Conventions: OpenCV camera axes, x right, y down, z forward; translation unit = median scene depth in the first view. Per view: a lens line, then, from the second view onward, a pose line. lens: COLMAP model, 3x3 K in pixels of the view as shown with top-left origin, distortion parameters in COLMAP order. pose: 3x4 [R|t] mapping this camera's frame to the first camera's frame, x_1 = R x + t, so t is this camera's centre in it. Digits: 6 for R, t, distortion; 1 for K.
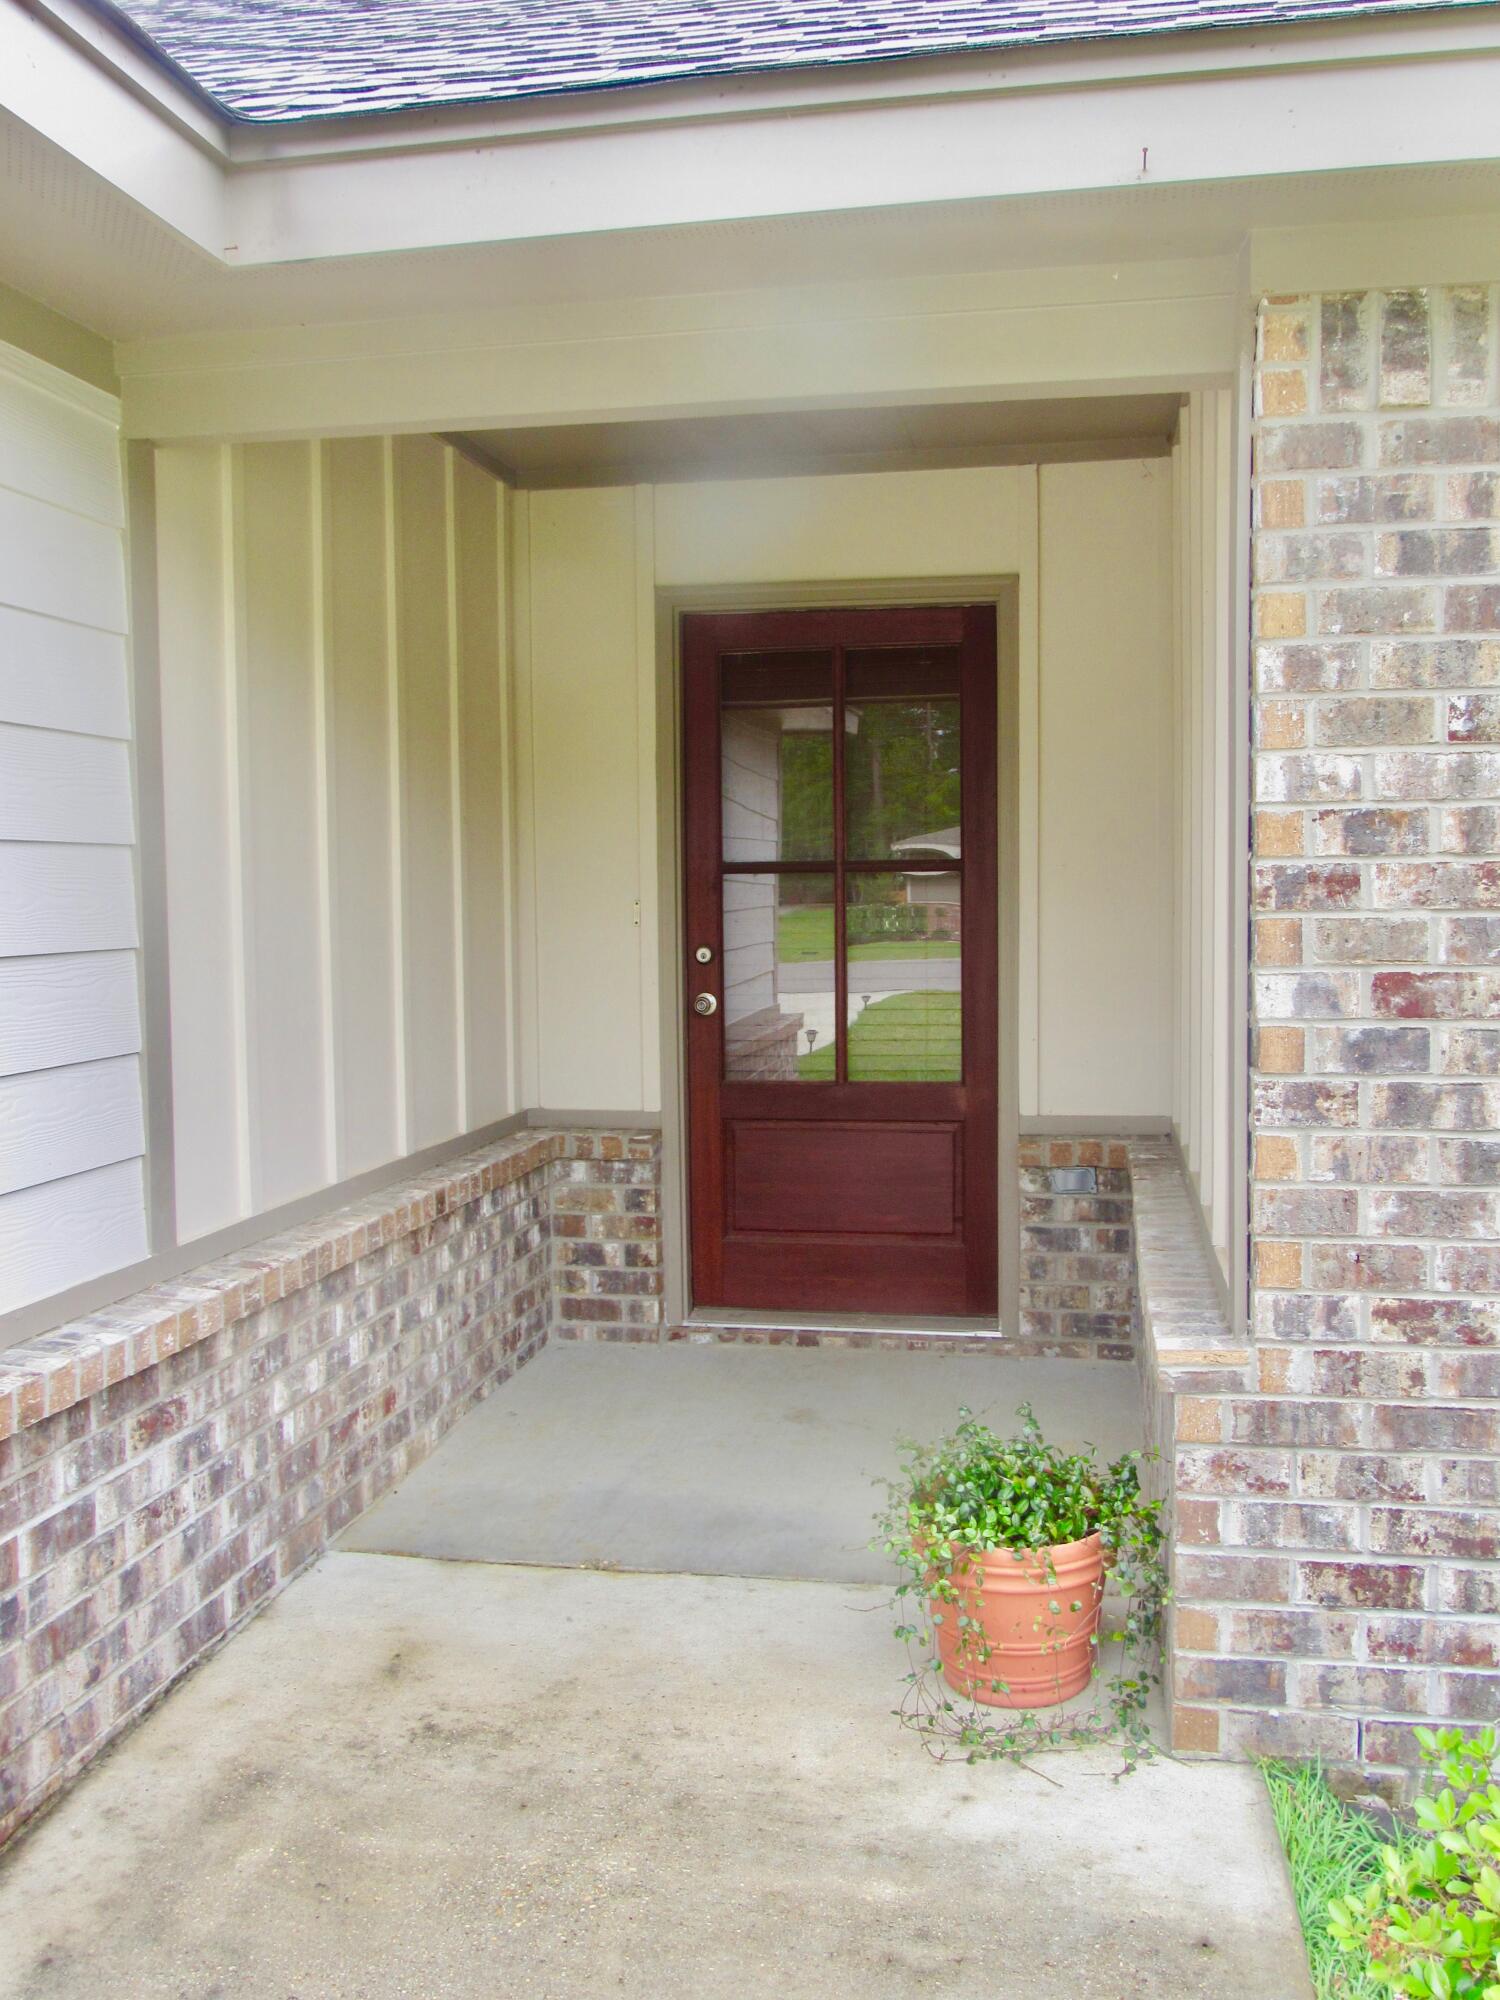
lens RADIAL K [[1786.1, 0, 754.0], [0, 1786.1, 999.6], [0, 0, 1]] dist [-0.009512, -0.002296]
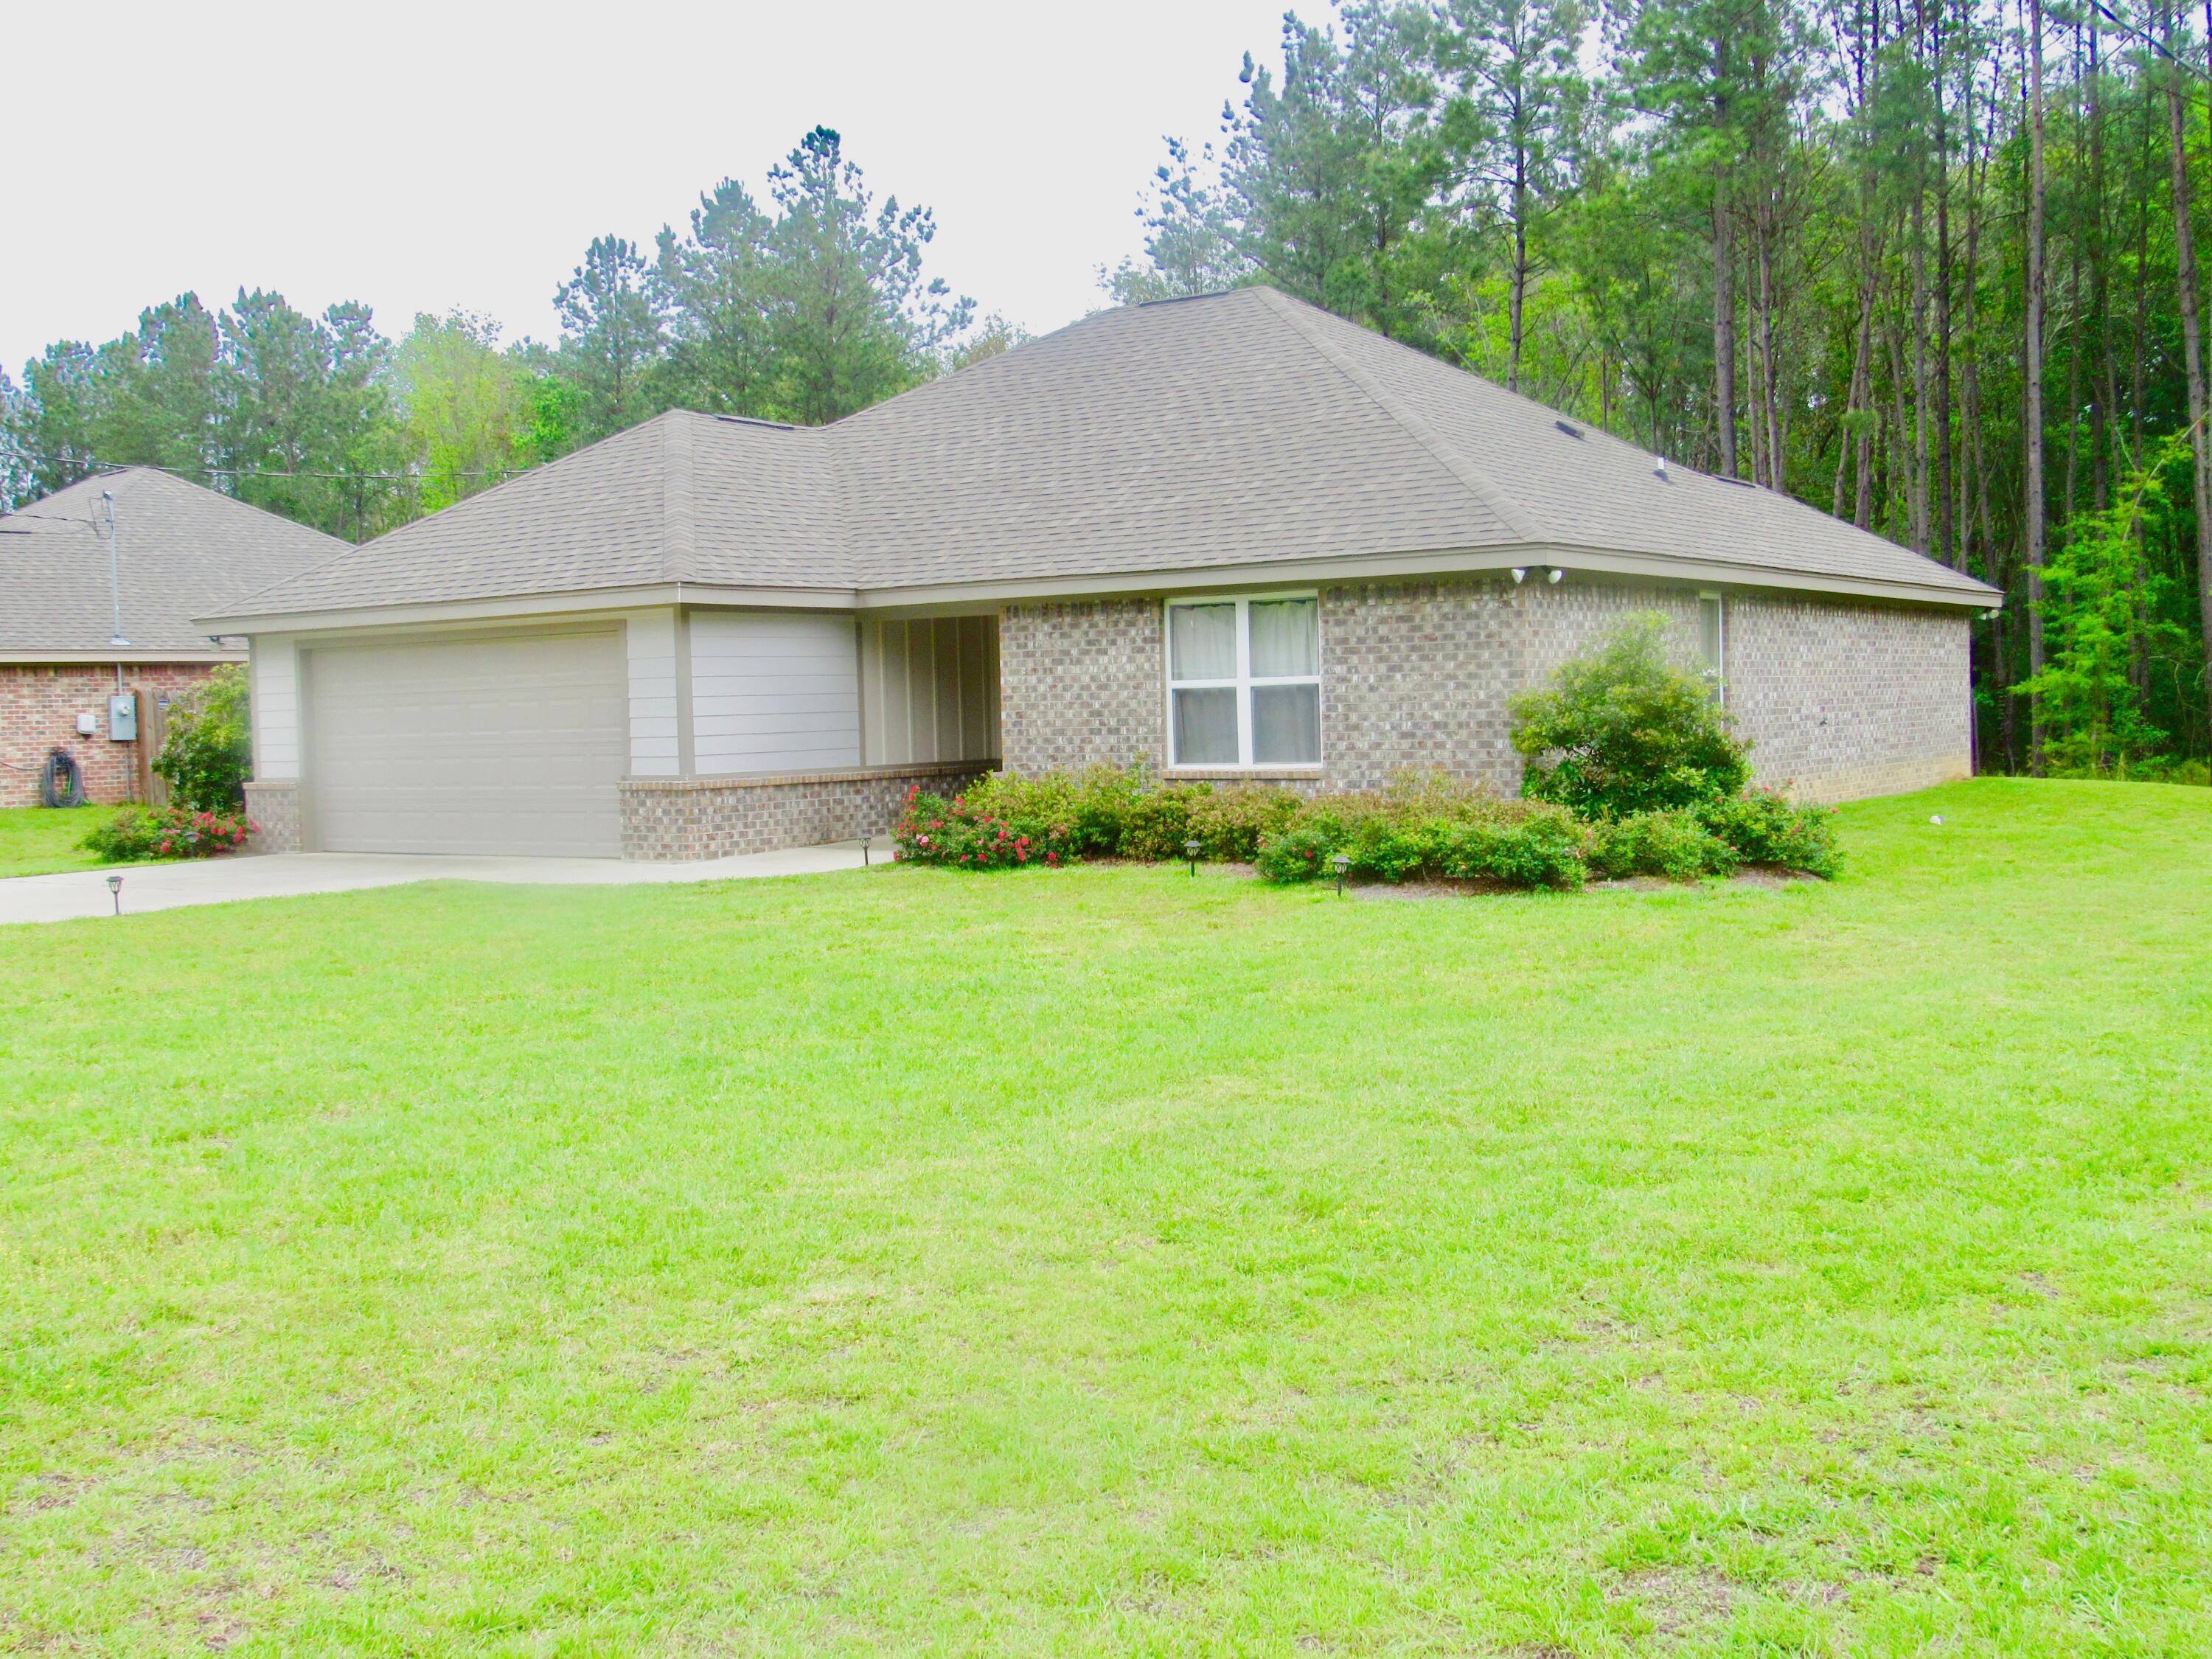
lens RADIAL K [[2275.6, 0, 1104.6], [0, 2275.6, 830.2], [0, 0, 1]] dist [-0.031312, 0.000000]
pose [[0.910155, 0.010055, -0.414145, 3.926066], [-0.008486, 0.999948, 0.005627, 0.352796], [0.414180, -0.001607, 0.910194, -6.131871]]
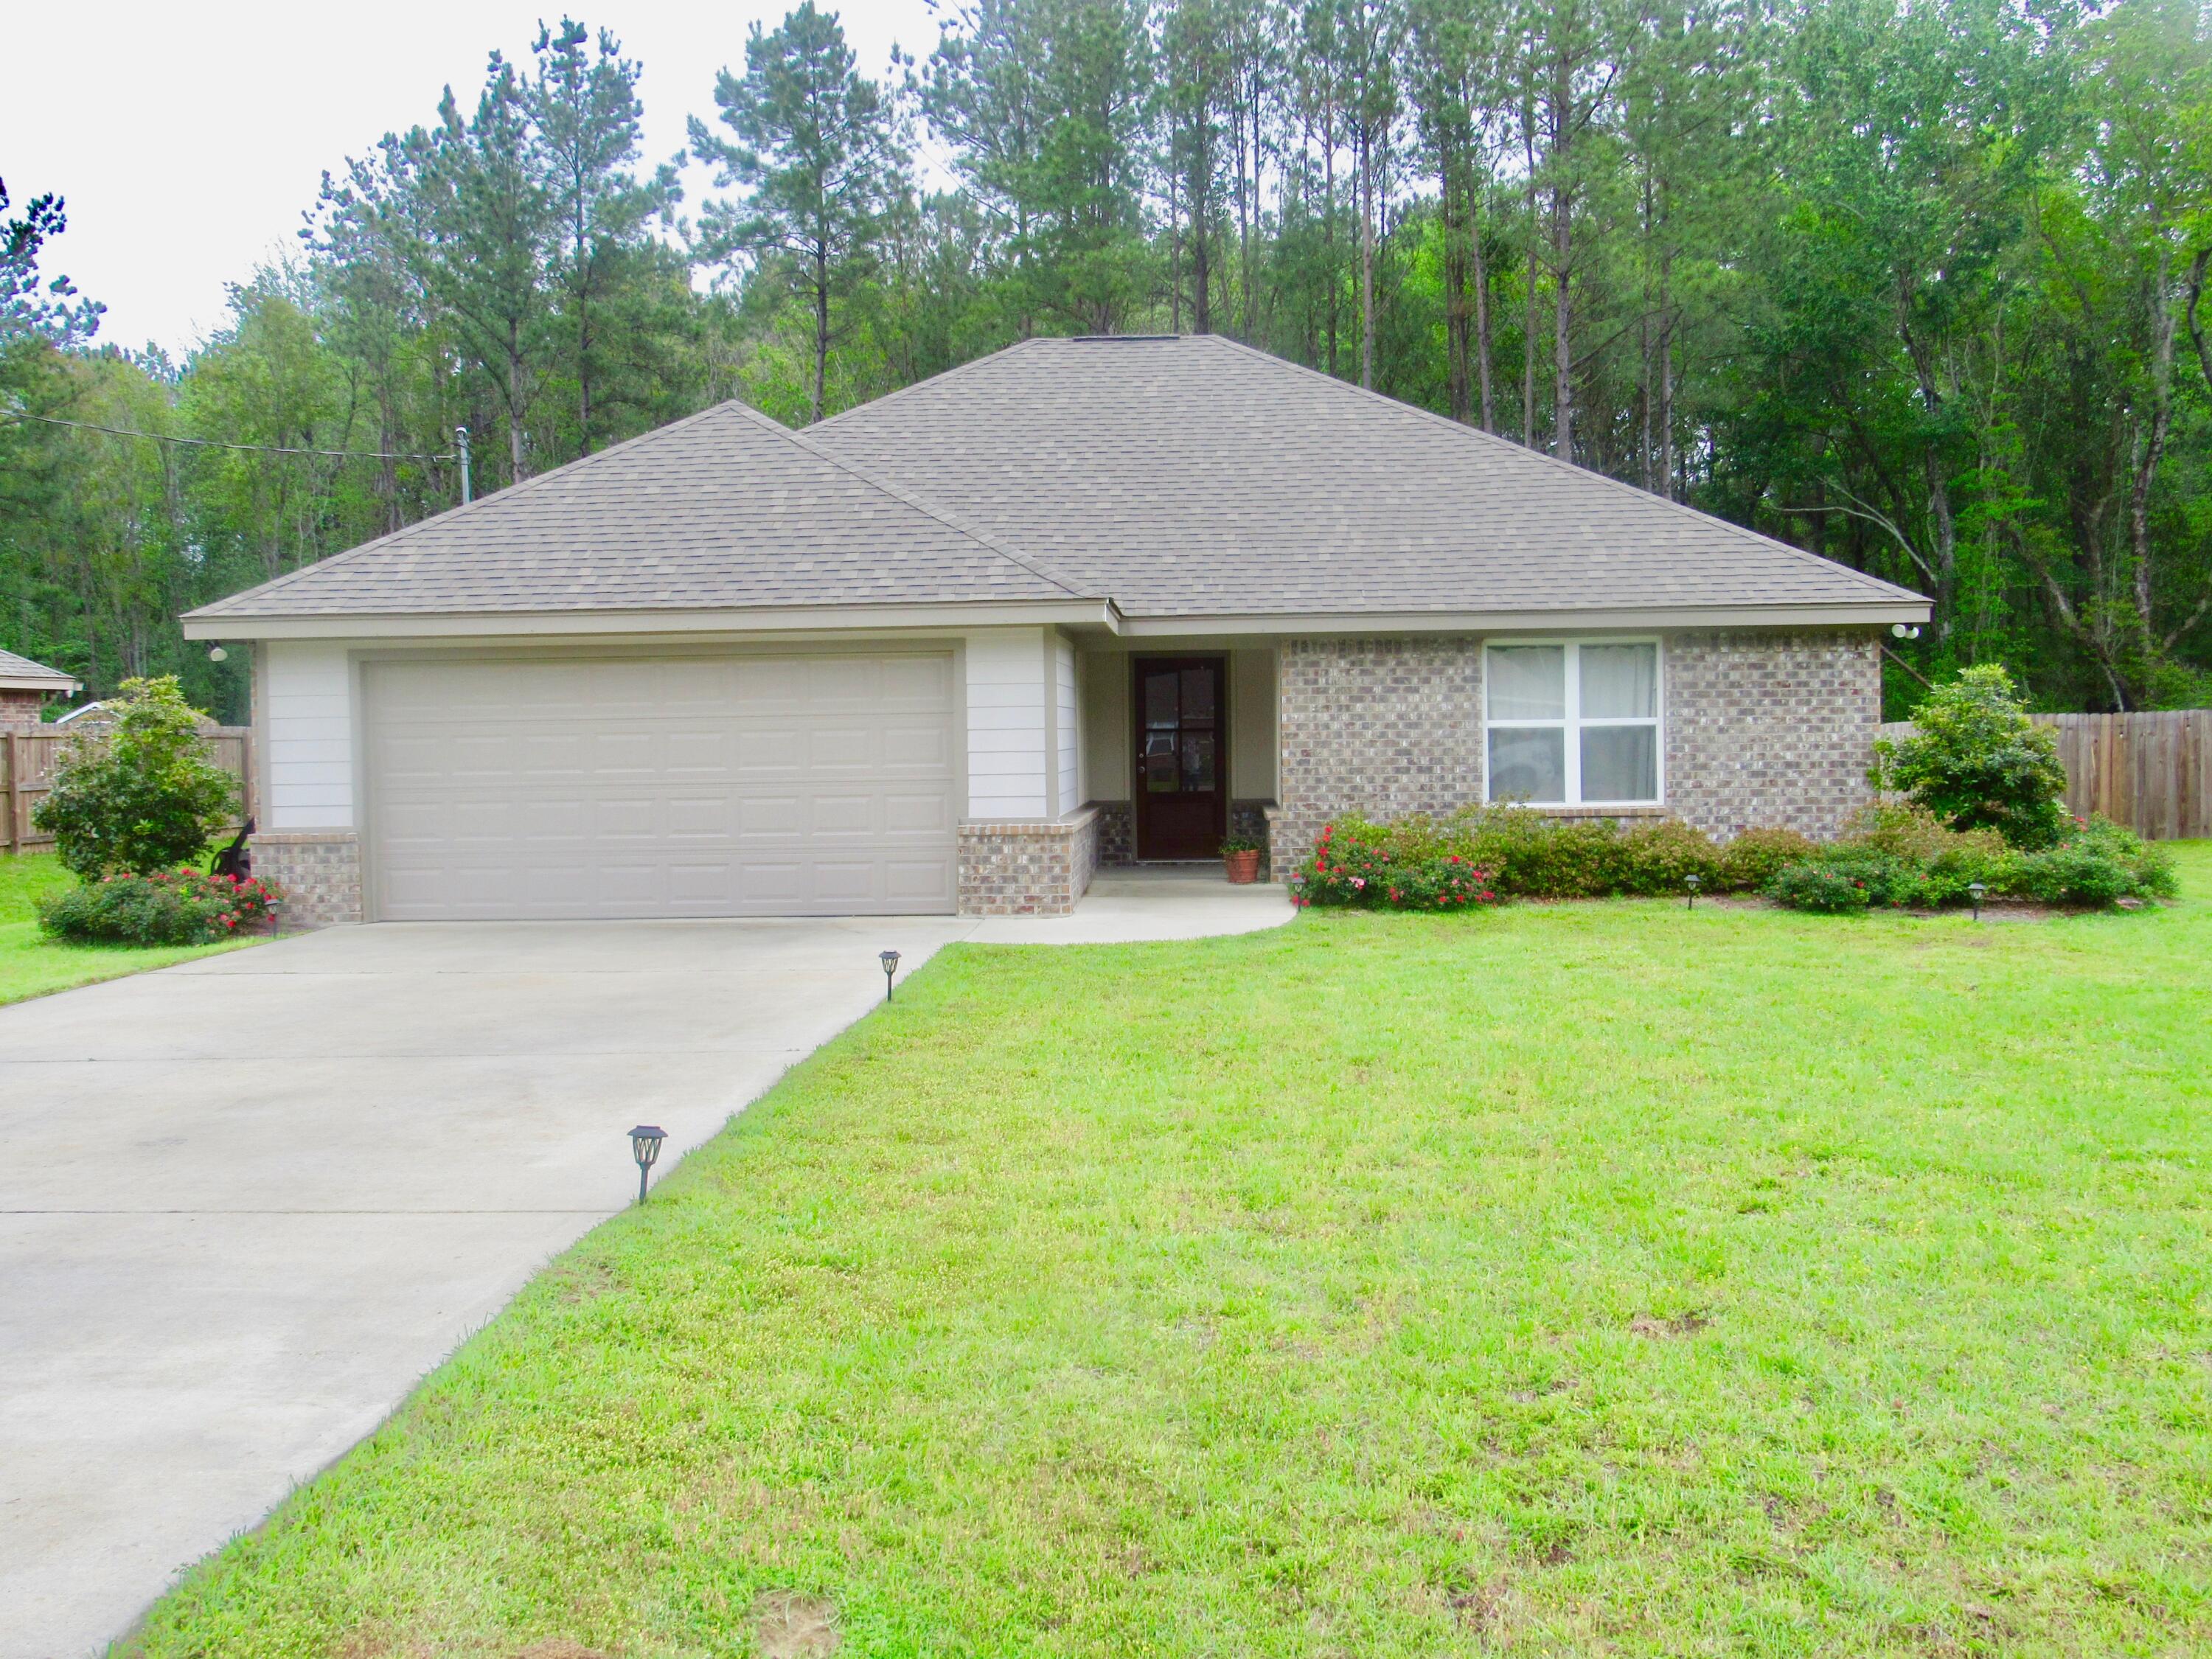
lens RADIAL K [[2129.9, 0, 1108.0], [0, 2129.9, 828.9], [0, 0, 1]] dist [-0.036096, 0.000000]
pose [[0.990643, -0.009920, 0.136121, -1.287518], [0.012220, 0.999796, -0.016071, 0.360982], [-0.135934, 0.017584, 0.990562, -6.052708]]
